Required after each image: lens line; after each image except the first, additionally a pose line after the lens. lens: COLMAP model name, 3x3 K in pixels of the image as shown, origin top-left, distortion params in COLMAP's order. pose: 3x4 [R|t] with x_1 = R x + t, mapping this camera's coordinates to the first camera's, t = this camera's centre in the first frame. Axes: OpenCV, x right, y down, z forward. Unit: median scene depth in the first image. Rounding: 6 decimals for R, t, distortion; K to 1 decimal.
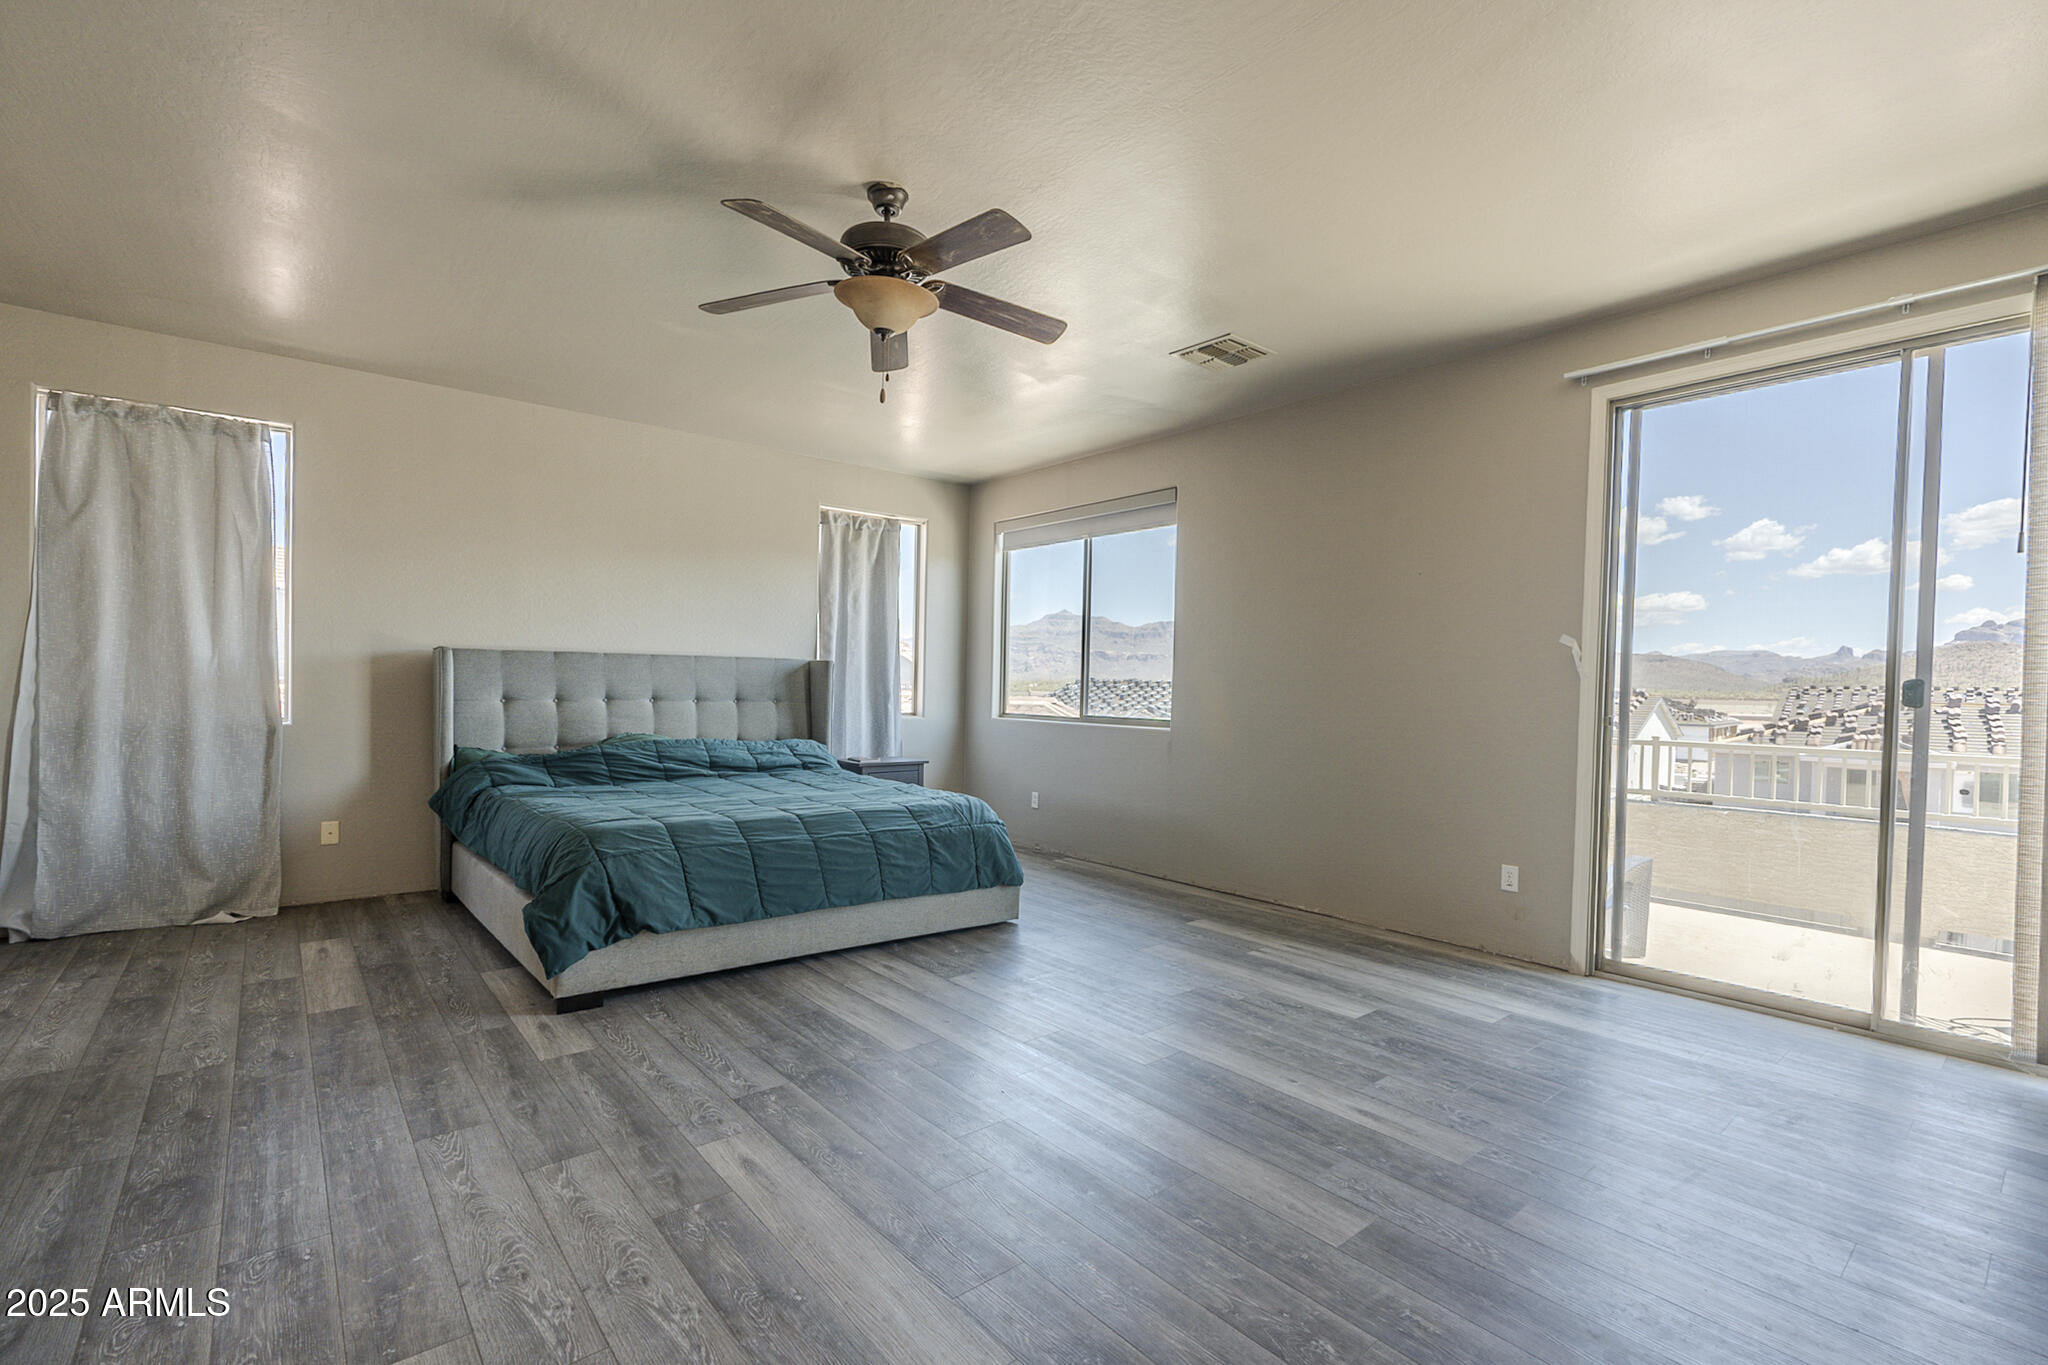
lens RADIAL K [[903.0, 0, 1030.3], [0, 903.0, 709.5], [0, 0, 1]] dist [-0.003438, -0.000514]
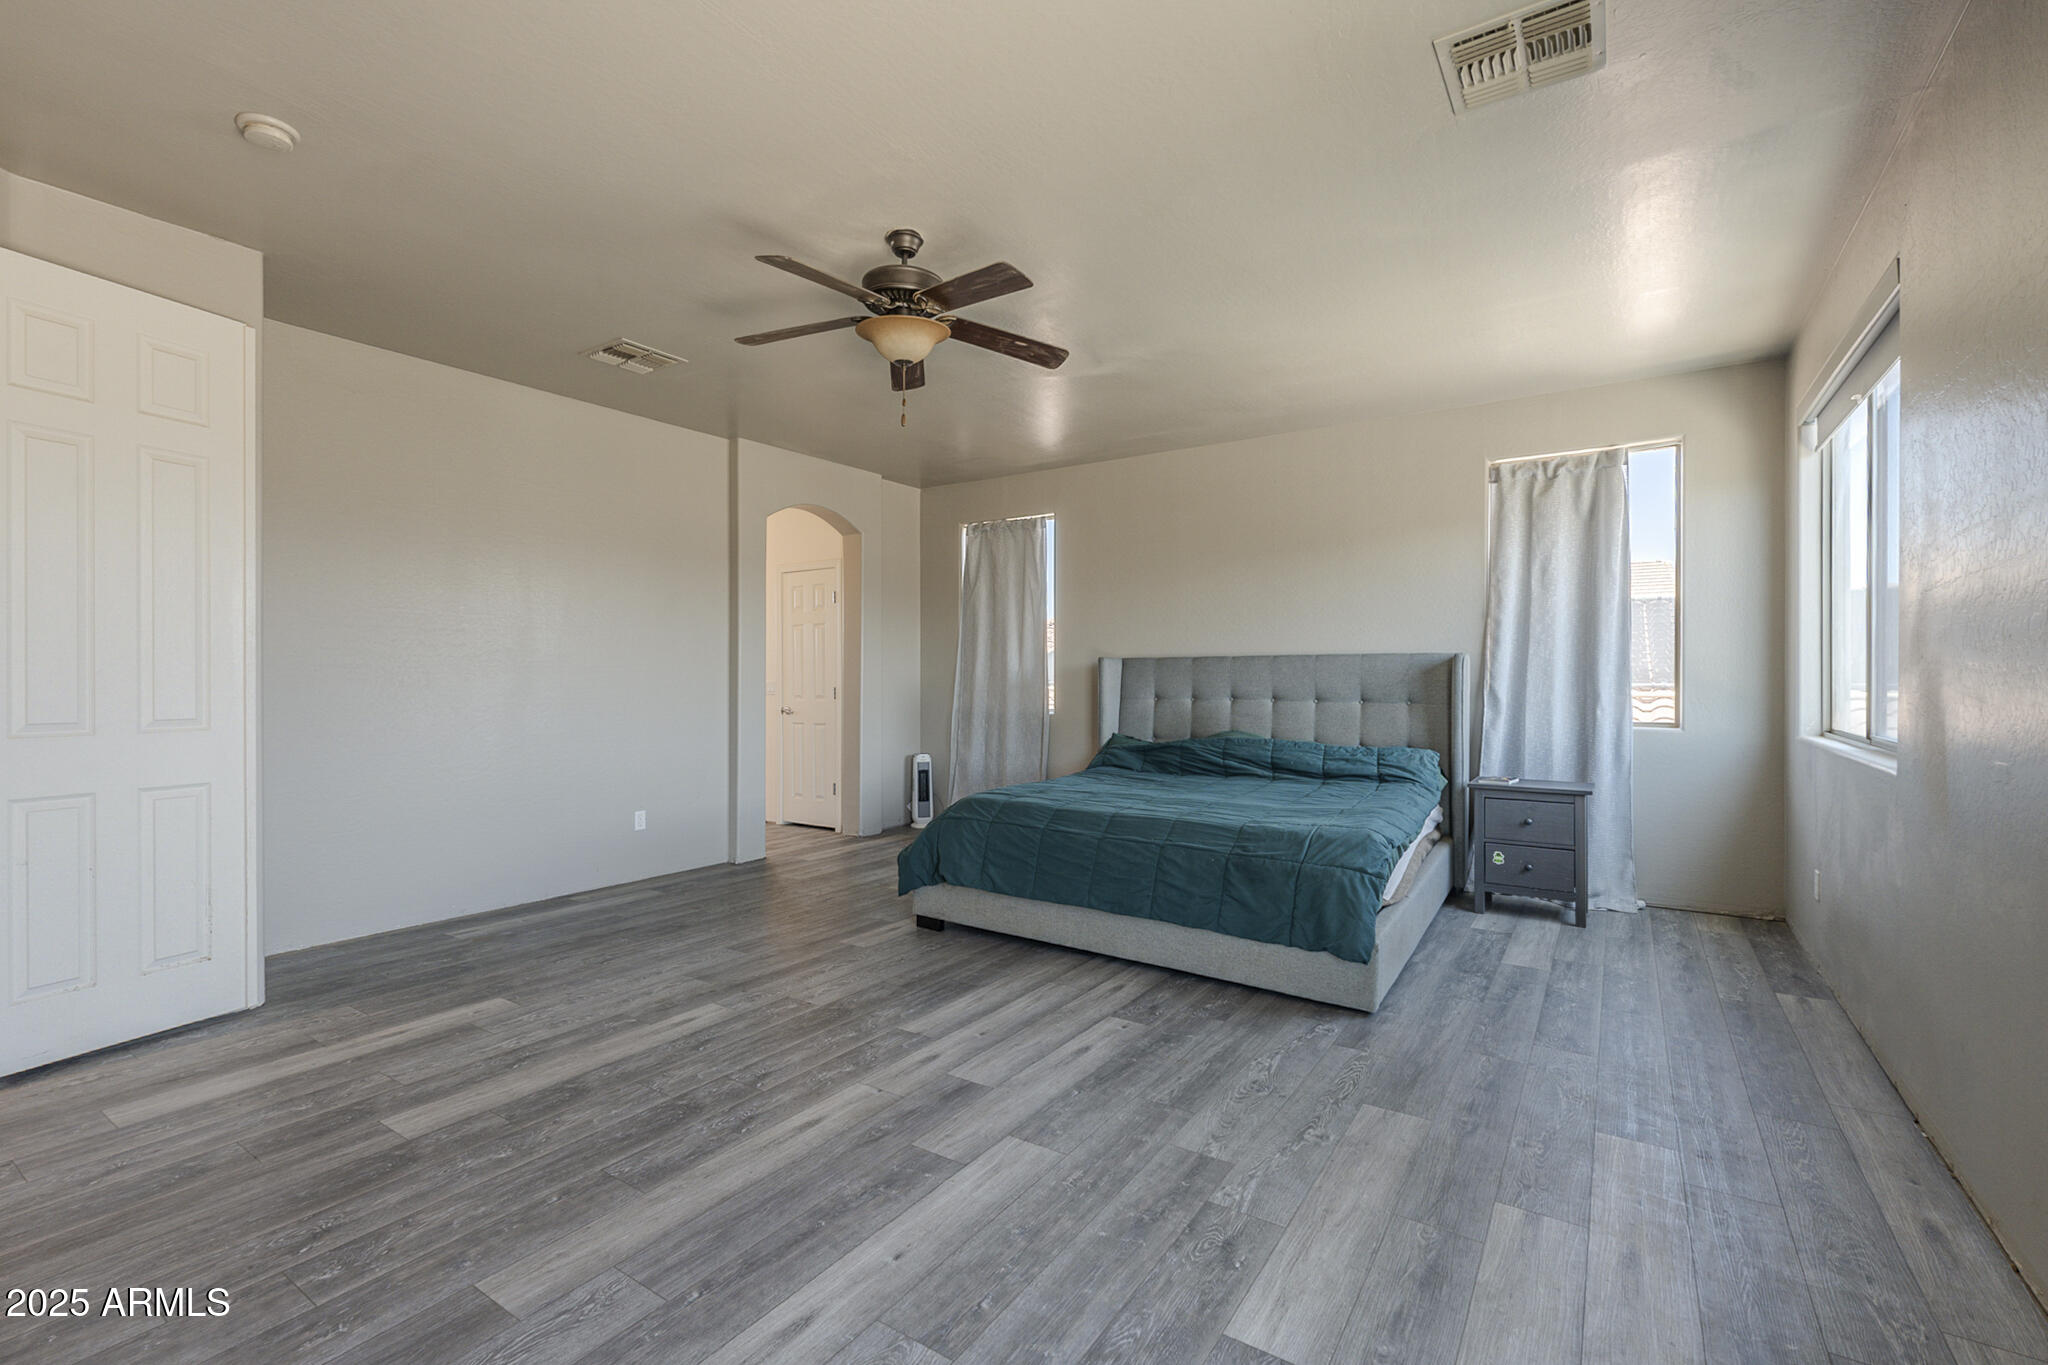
lens RADIAL K [[899.4, 0, 1024.0], [0, 899.4, 682.5], [0, 0, 1]] dist [-0.003606, -0.000130]
pose [[0.281725, -0.011248, -0.959429, 0.656461], [-0.020419, 0.999635, -0.017715, -0.008528], [0.959278, 0.024581, 0.281392, 0.598706]]
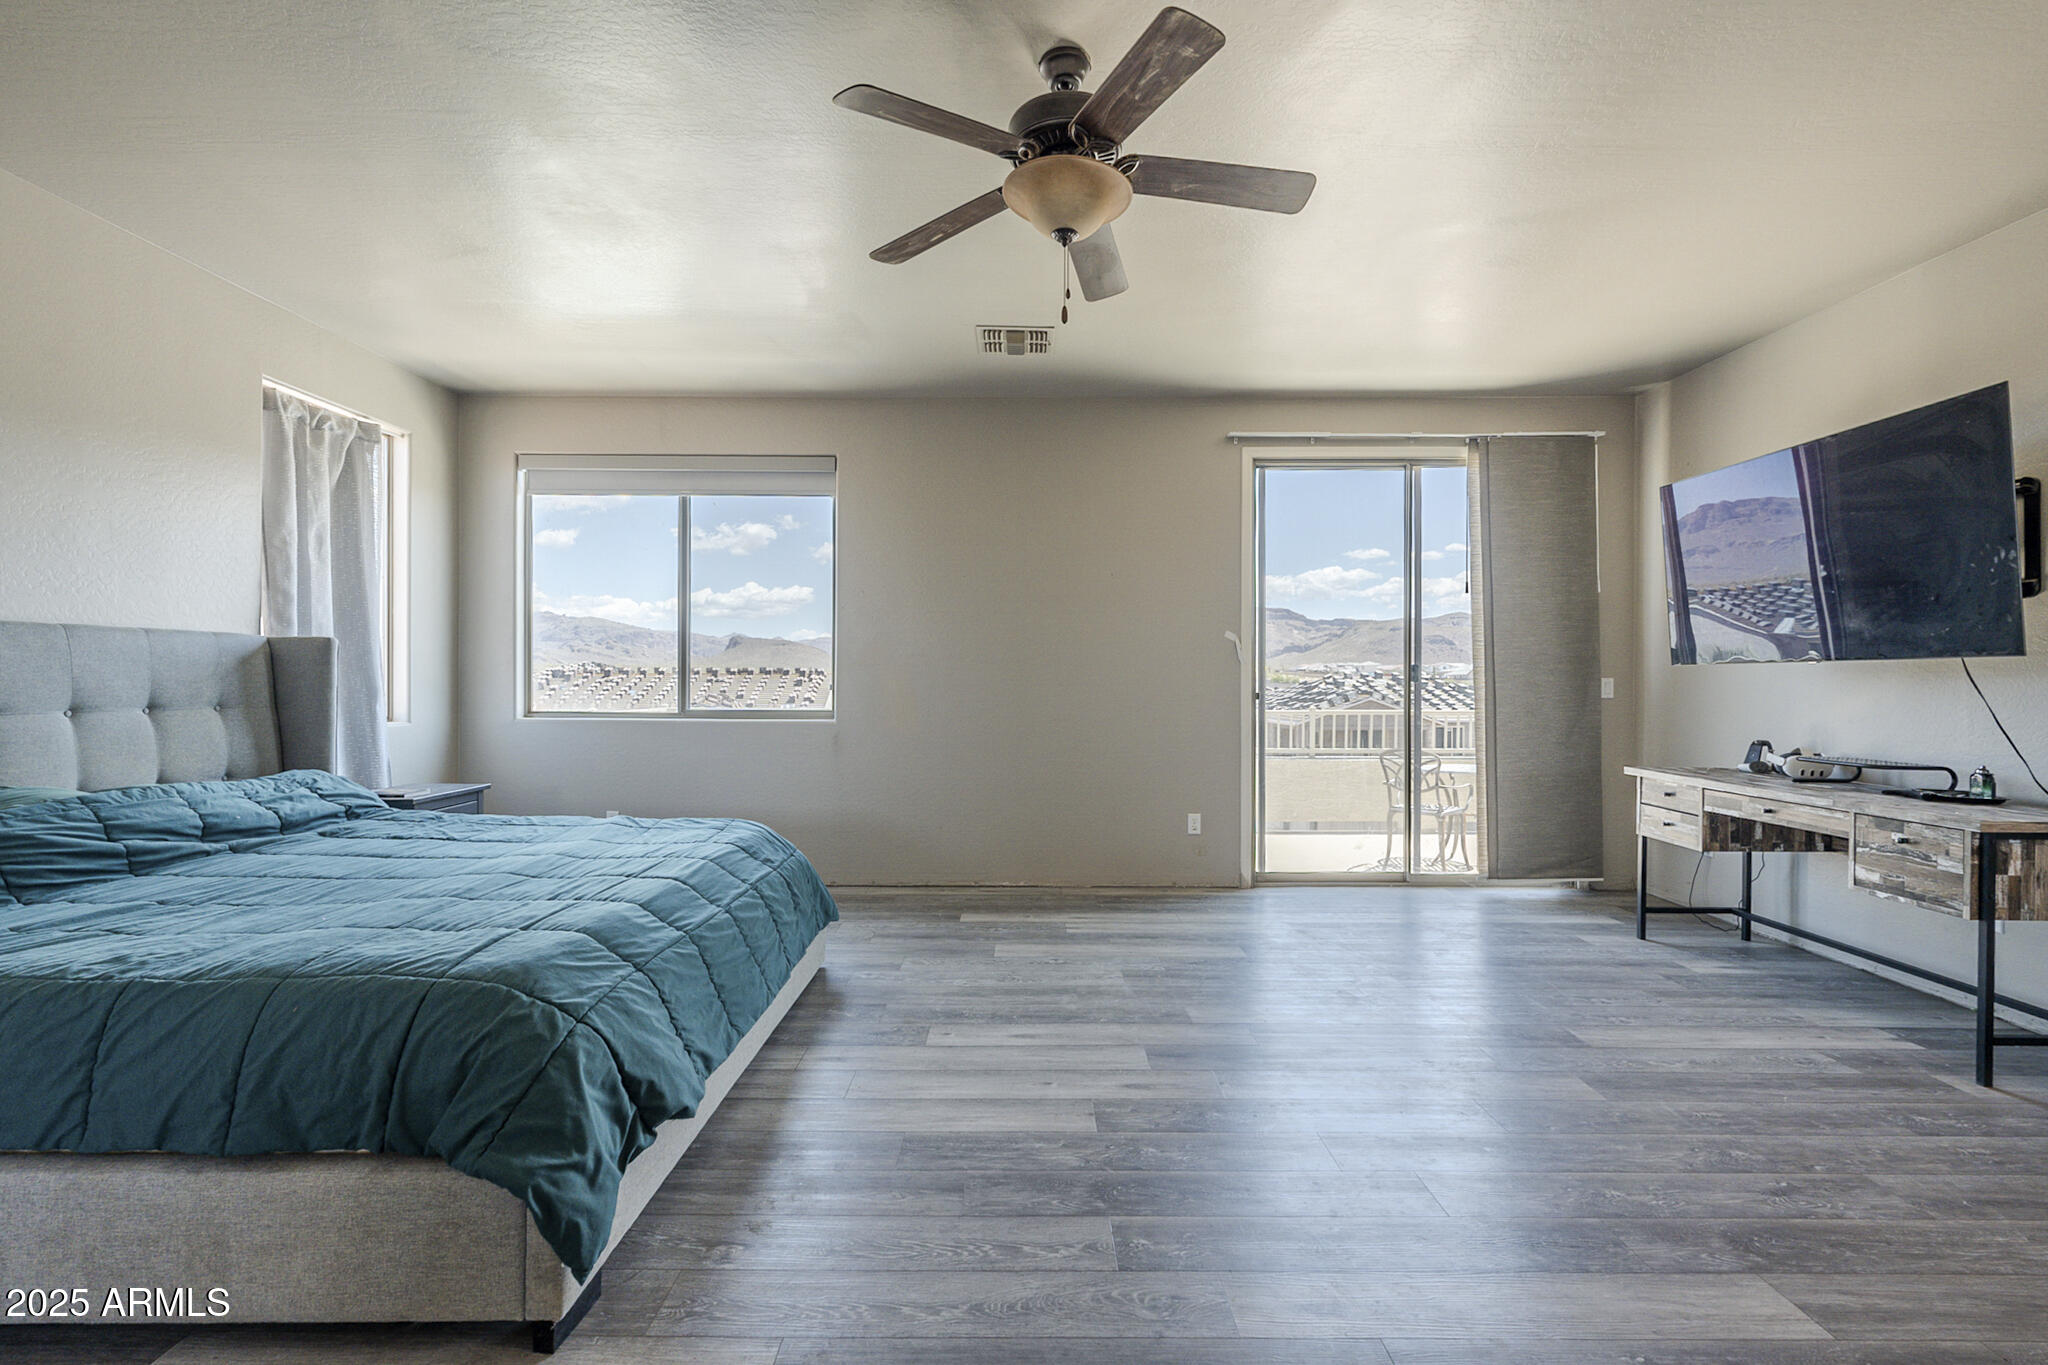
lens RADIAL K [[897.3, 0, 1016.5], [0, 897.3, 677.6], [0, 0, 1]] dist [-0.002853, 0.000458]
pose [[0.648122, -0.016143, 0.761365, -0.572667], [0.027051, 0.999632, -0.001832, -0.020334], [-0.761056, 0.021783, 0.648321, 0.376312]]
